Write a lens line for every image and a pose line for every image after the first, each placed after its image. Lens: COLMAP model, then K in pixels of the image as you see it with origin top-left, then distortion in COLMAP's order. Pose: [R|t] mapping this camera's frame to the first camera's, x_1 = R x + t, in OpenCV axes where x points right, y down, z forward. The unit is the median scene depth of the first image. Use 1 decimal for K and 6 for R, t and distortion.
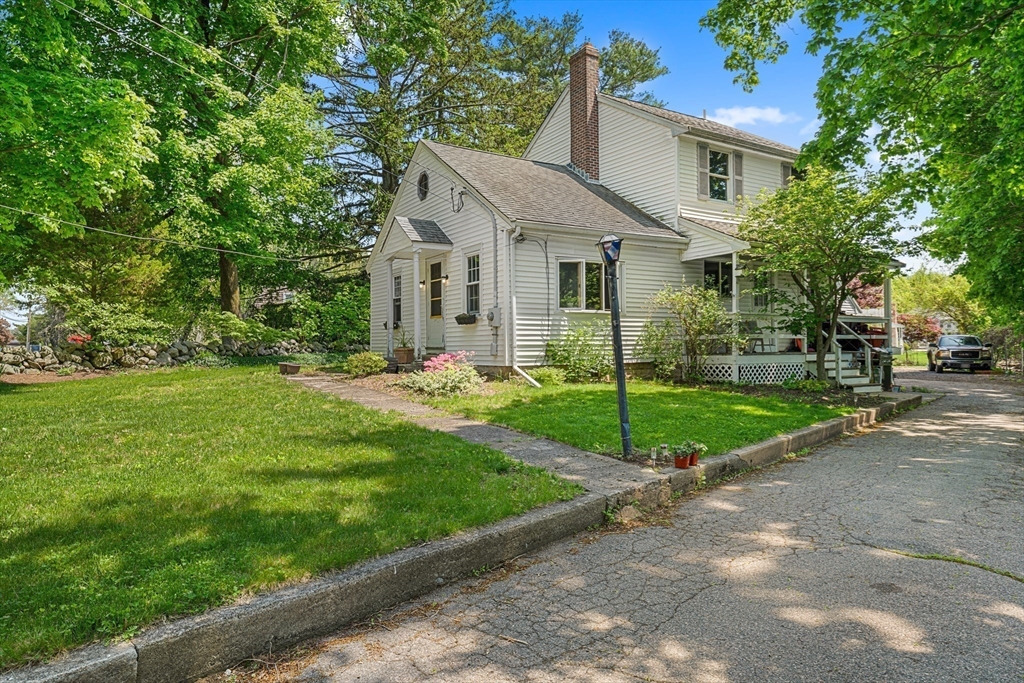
lens RADIAL K [[636.6, 0, 510.9], [0, 636.6, 339.8], [0, 0, 1]] dist [-0.004908, -0.000333]
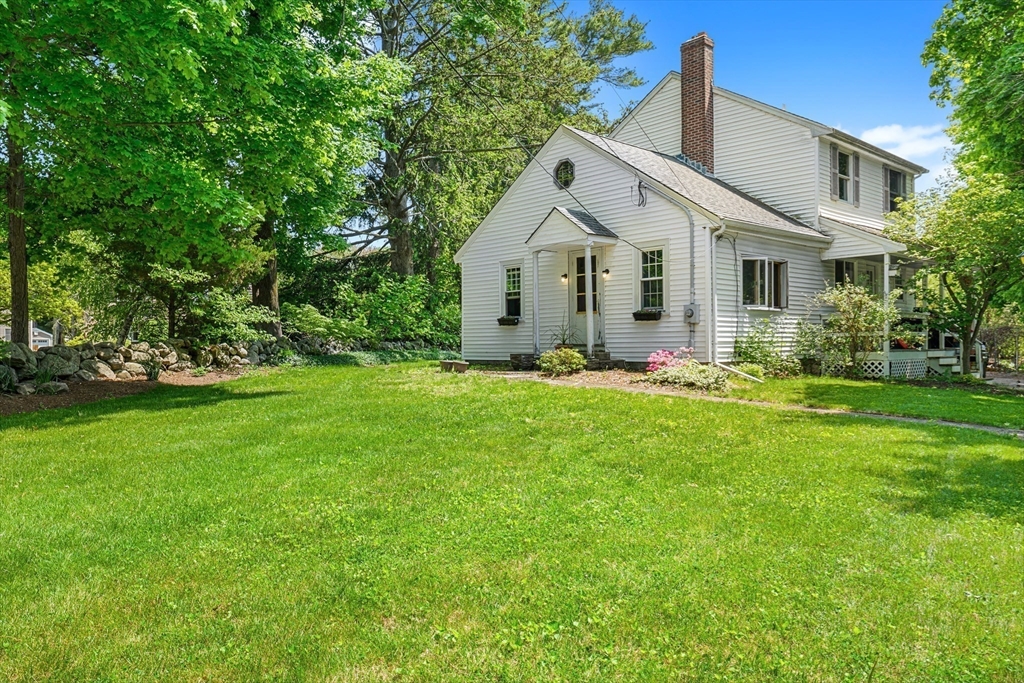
lens RADIAL K [[748.6, 0, 512.9], [0, 748.6, 343.8], [0, 0, 1]] dist [0.007107, 0.001803]
pose [[0.981265, 0.000178, 0.192665, -0.479294], [-0.001585, 0.999973, 0.007145, 0.003524], [-0.192659, -0.007316, 0.981239, -0.091423]]
